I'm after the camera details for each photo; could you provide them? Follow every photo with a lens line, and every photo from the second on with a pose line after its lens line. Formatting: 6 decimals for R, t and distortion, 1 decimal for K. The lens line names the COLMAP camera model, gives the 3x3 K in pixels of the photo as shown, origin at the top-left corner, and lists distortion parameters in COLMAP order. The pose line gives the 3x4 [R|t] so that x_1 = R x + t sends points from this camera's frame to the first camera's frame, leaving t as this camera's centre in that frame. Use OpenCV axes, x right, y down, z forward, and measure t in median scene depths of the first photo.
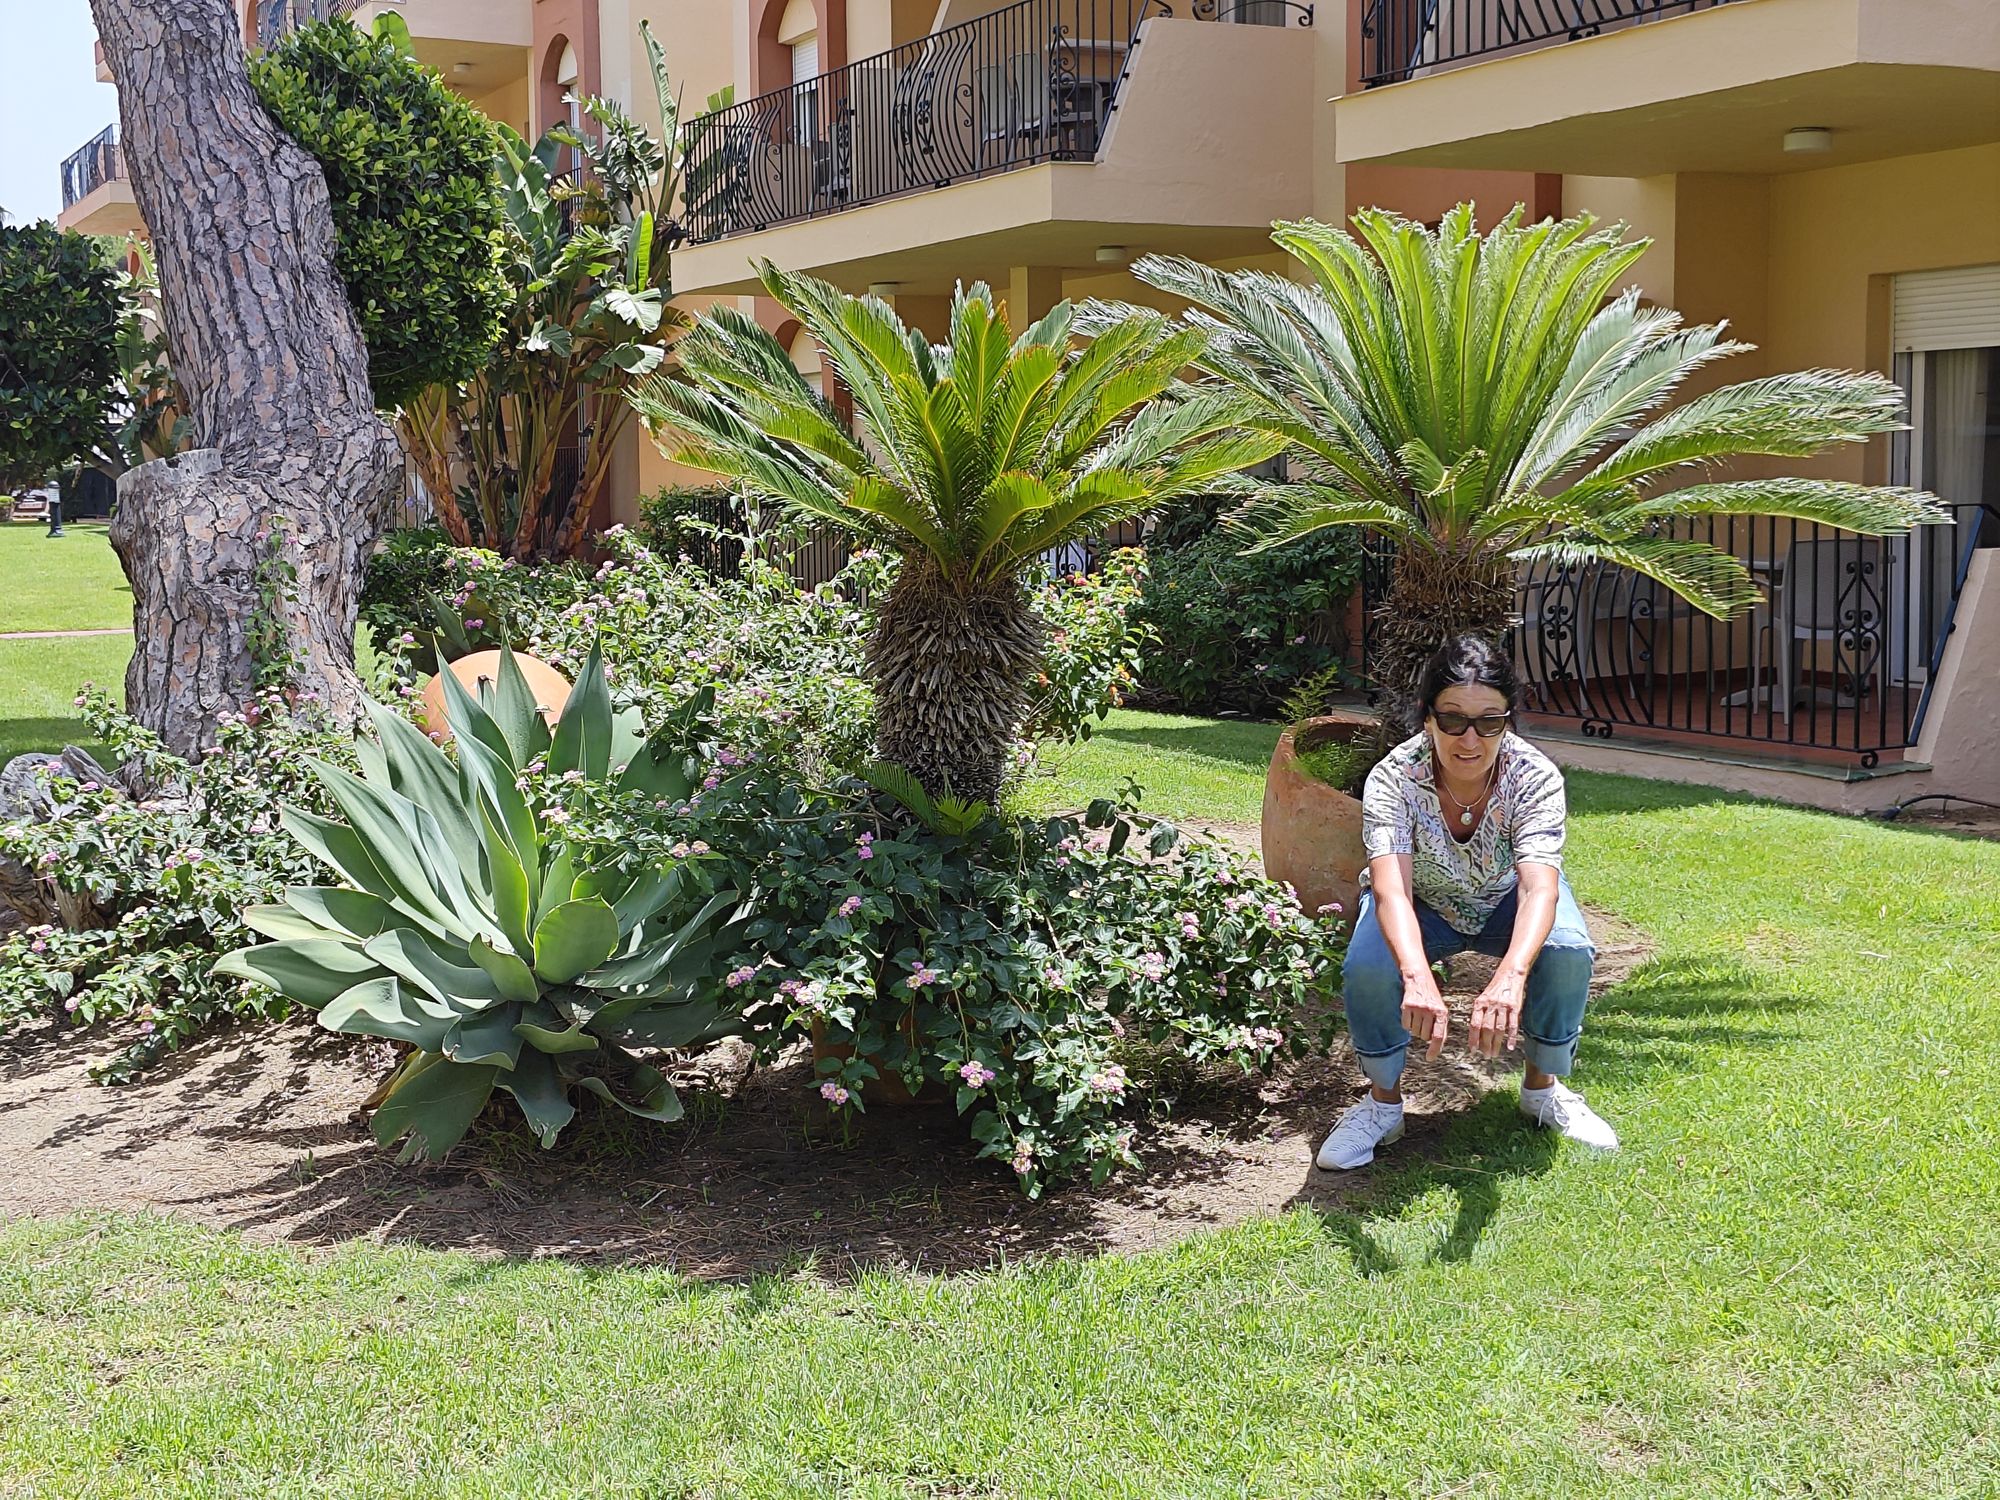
lens RADIAL K [[2636.8, 0, 1000.0], [0, 2636.8, 750.0], [0, 0, 1]] dist [-0.034485, 0.236734]
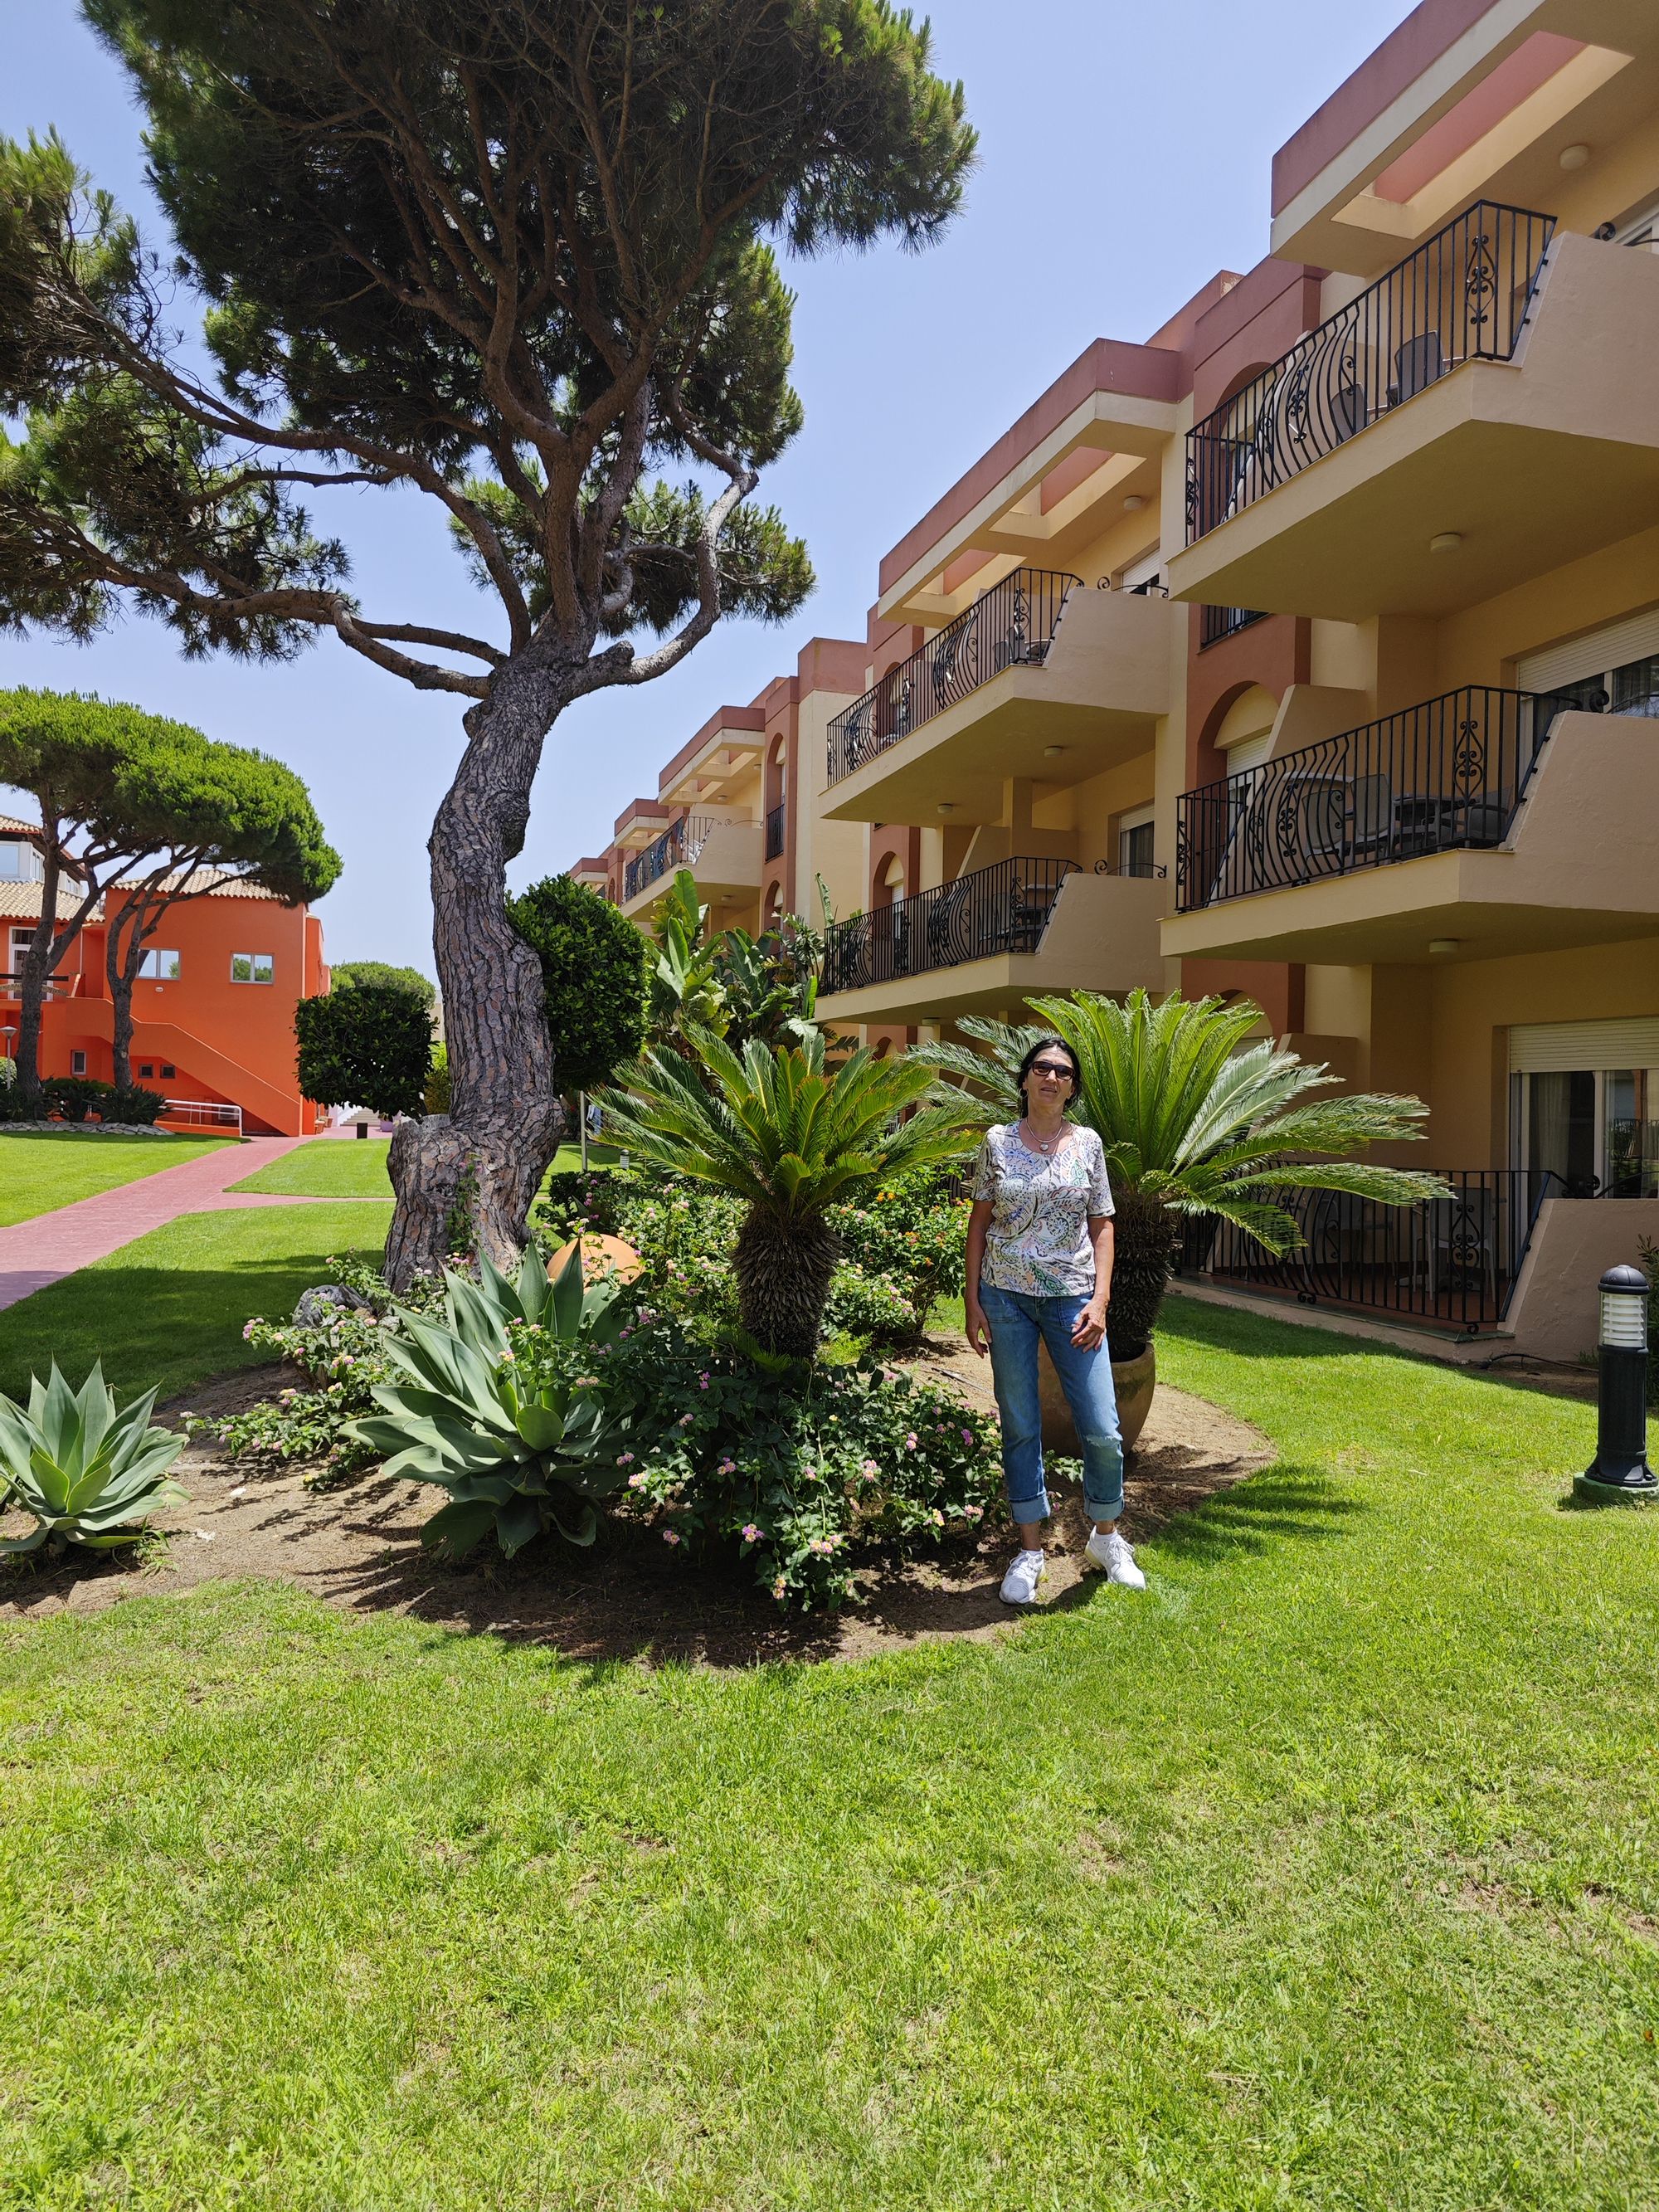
lens RADIAL K [[1459.4, 0, 829.5], [0, 1459.4, 1106.0], [0, 0, 1]] dist [0.029397, 0.003365]
pose [[0.988476, 0.024921, -0.149312, 0.114546], [-0.041361, 0.993286, -0.108035, -0.027570], [0.145618, 0.112965, 0.982870, 0.082978]]
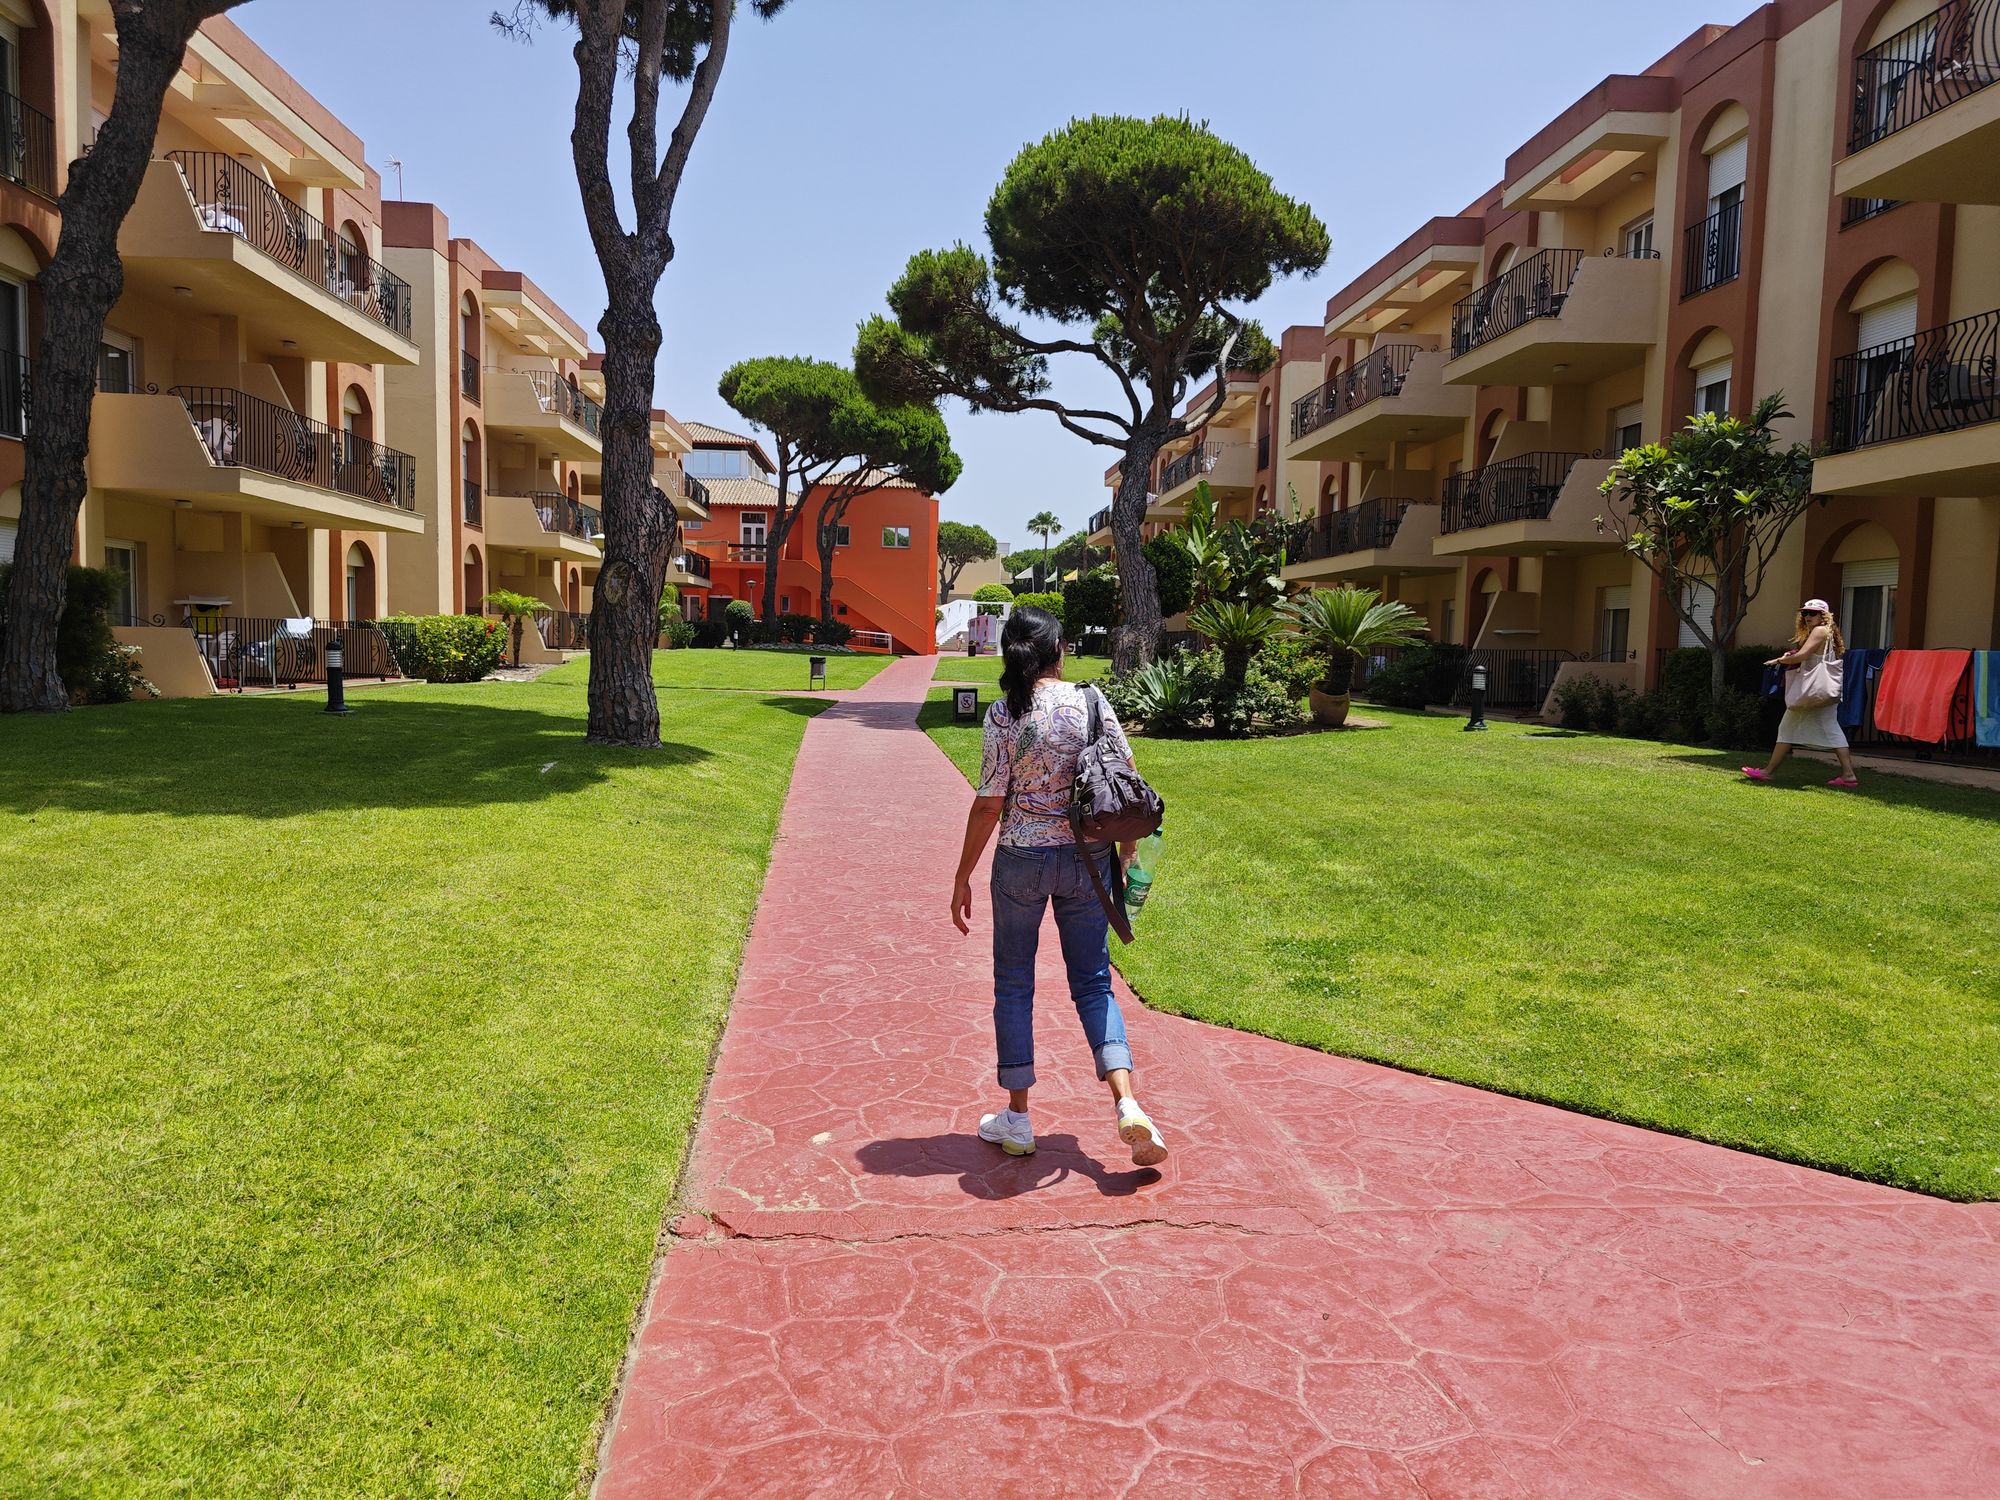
lens RADIAL K [[1319.7, 0, 1000.0], [0, 1319.7, 750.0], [0, 0, 1]] dist [0.029397, 0.003365]
pose [[0.922862, 0.060328, -0.380376, 0.558320], [-0.069976, 0.997481, -0.011574, 0.212829], [0.378720, 0.037299, 0.924759, -1.774327]]
